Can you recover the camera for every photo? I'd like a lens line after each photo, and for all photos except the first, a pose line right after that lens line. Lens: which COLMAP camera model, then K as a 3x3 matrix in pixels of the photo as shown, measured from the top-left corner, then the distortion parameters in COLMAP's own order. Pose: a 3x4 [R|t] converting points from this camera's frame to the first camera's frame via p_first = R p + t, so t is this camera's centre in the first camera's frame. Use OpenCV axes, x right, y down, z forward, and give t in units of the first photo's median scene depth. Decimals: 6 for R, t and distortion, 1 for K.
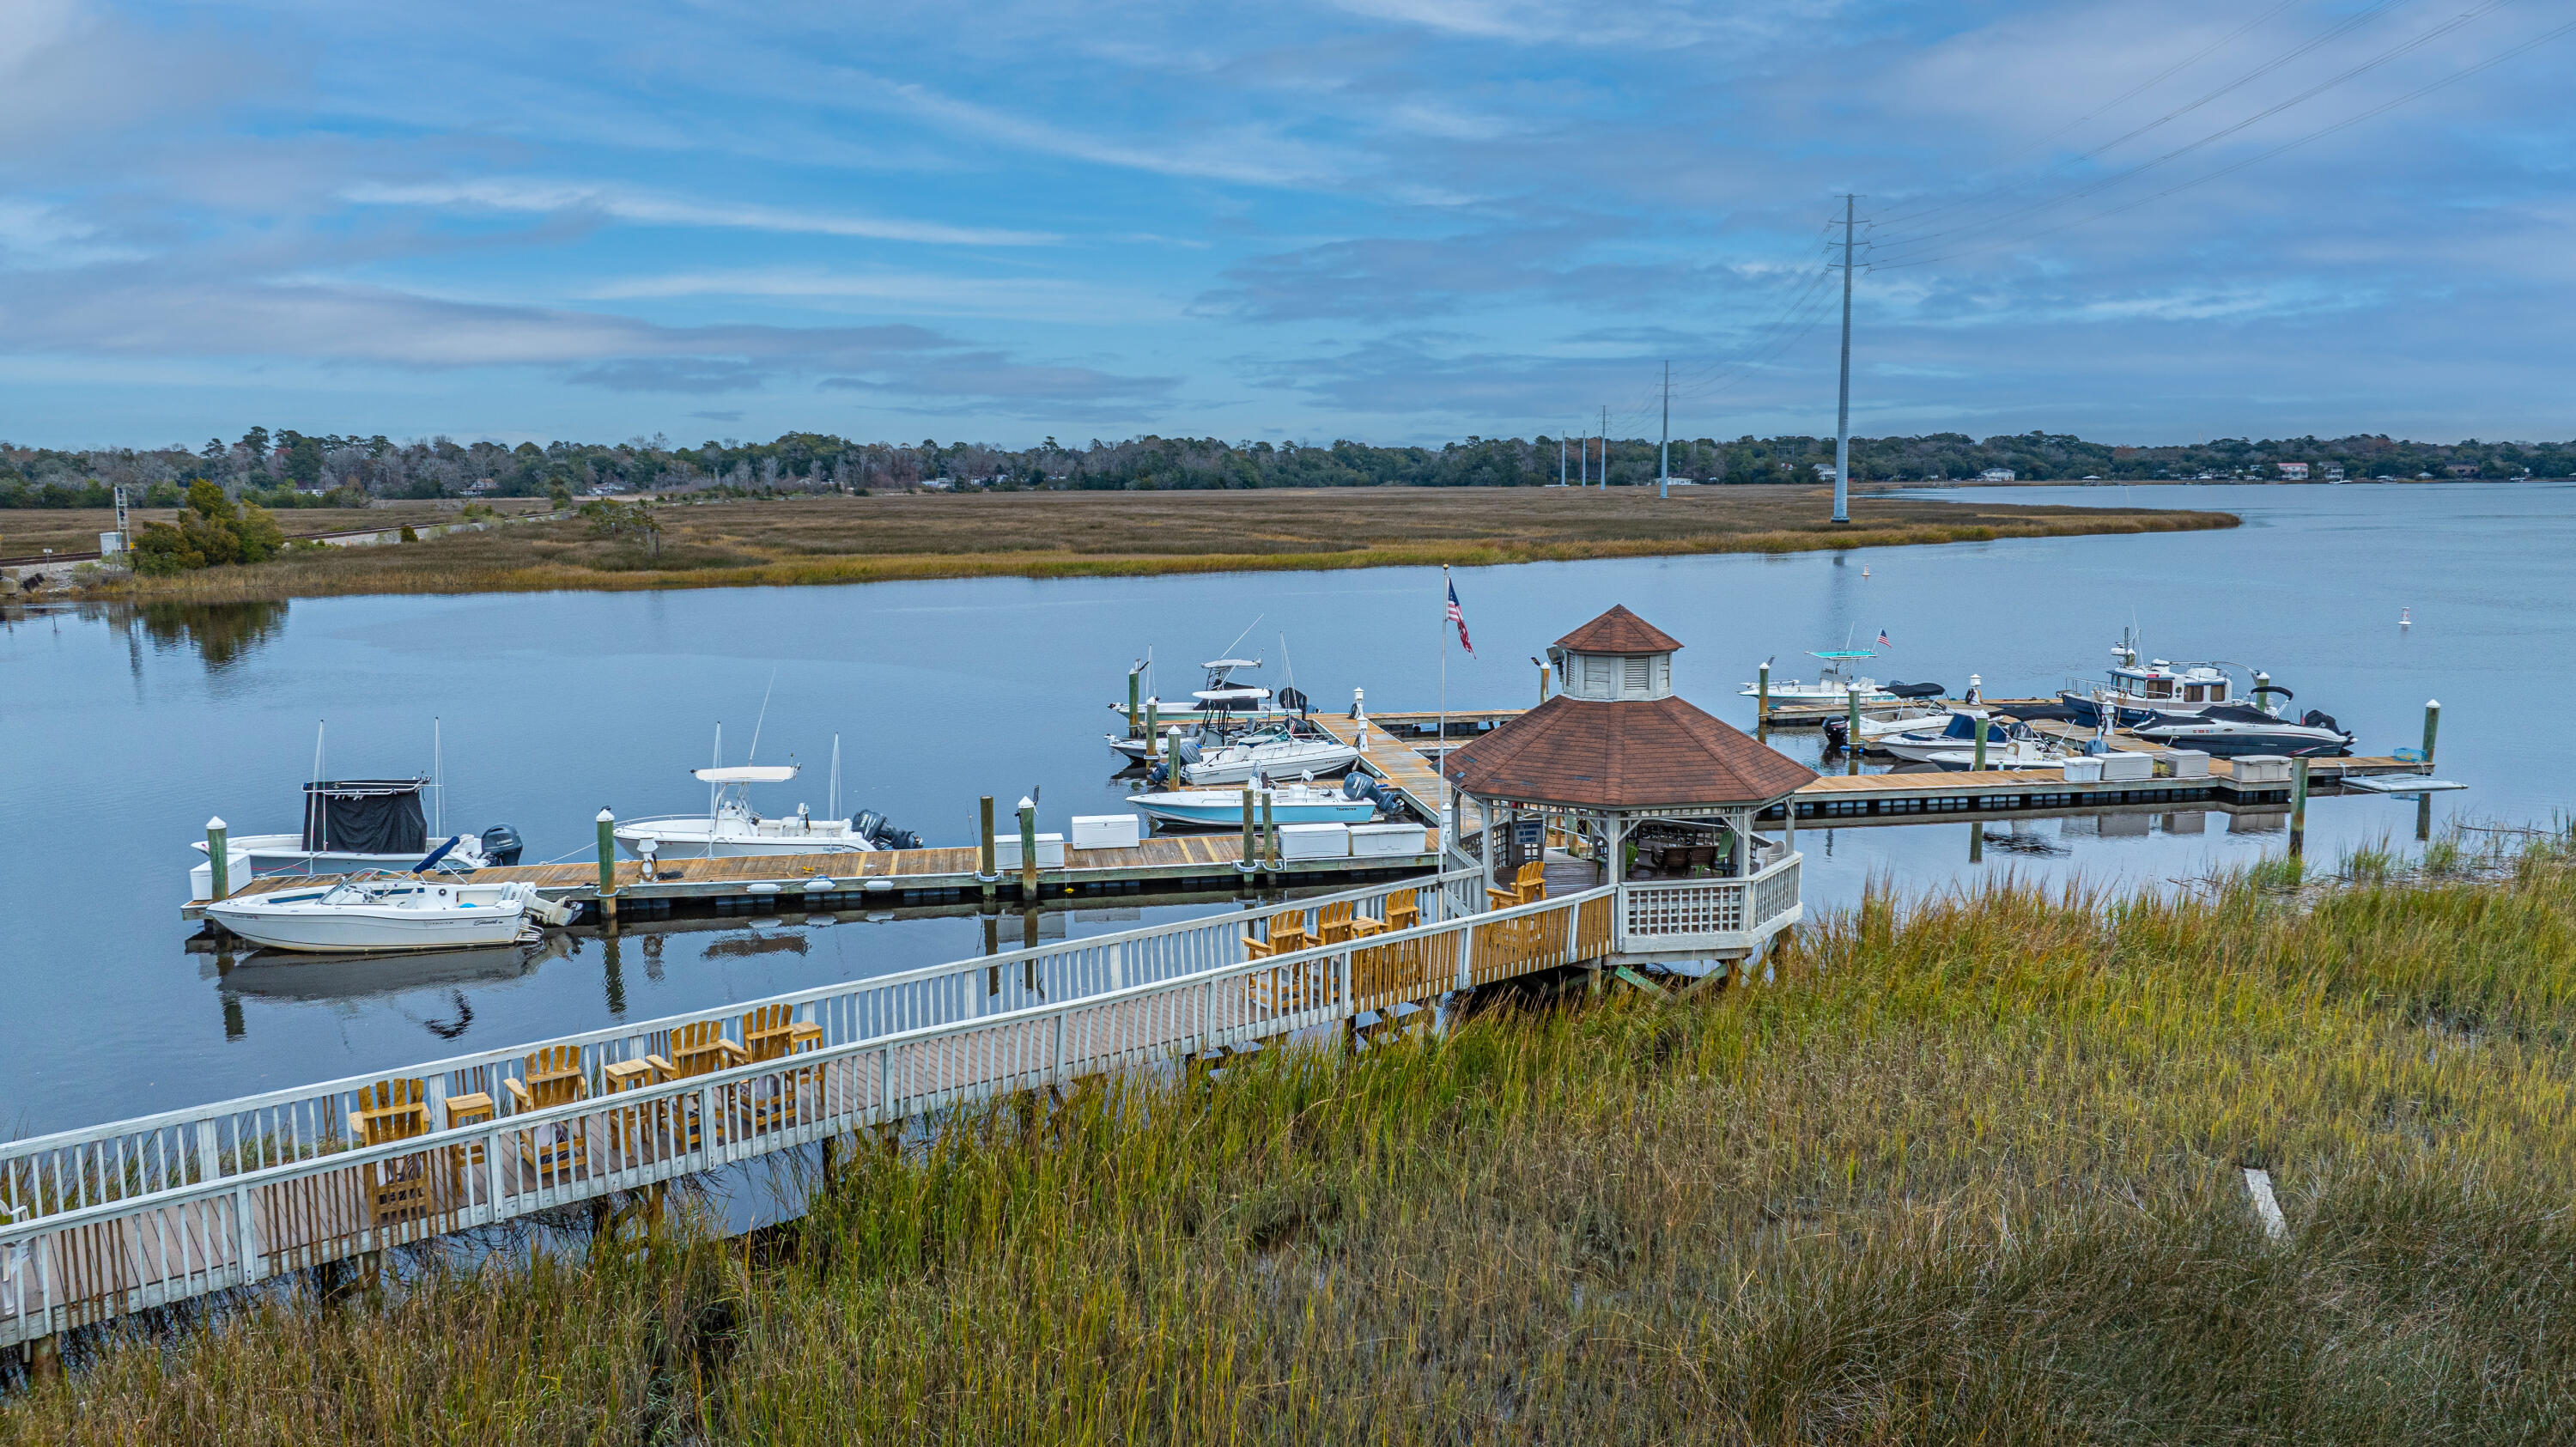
lens RADIAL K [[1824.3, 0, 1295.0], [0, 1824.3, 734.3], [0, 0, 1]] dist [-0.039229, 0.039055]
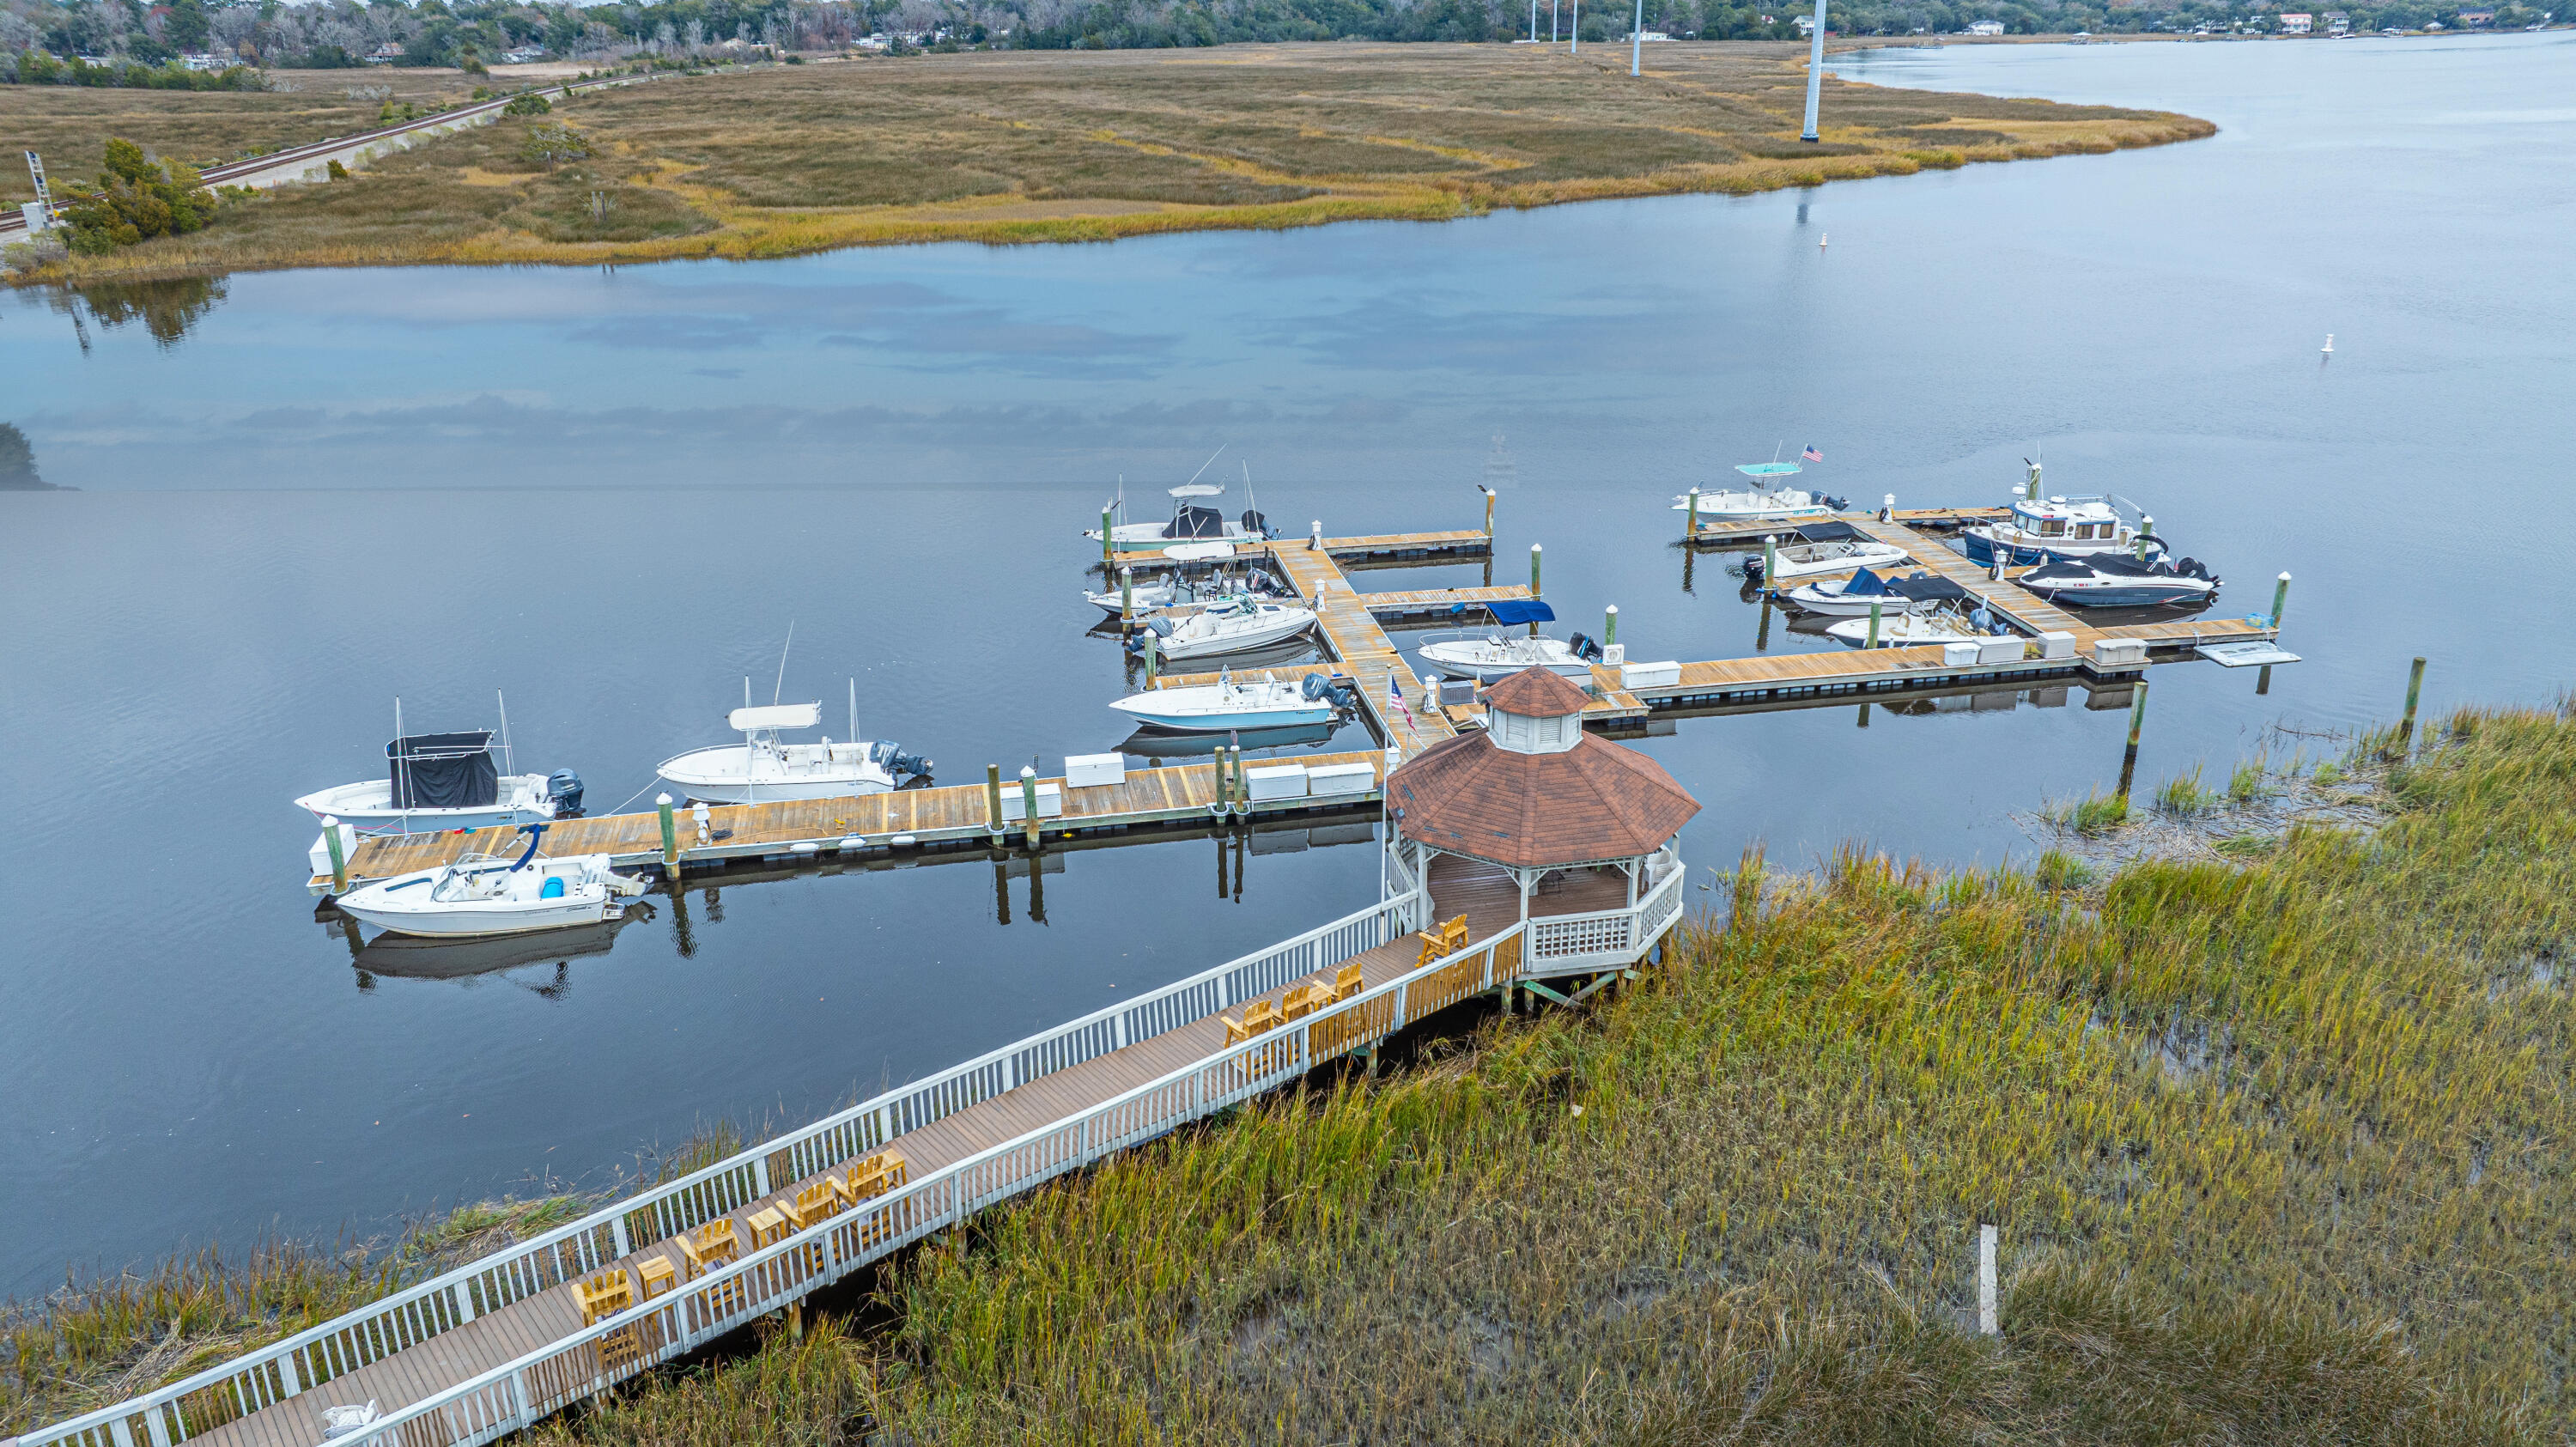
lens RADIAL K [[1824.3, 0, 1299.9], [0, 1824.3, 726.5], [0, 0, 1]] dist [-0.039229, 0.039055]
pose [[0.999677, -0.006191, 0.024636, -0.002191], [0.000364, 0.973236, 0.229806, -0.159238], [-0.025399, -0.229723, 0.972925, -0.075223]]
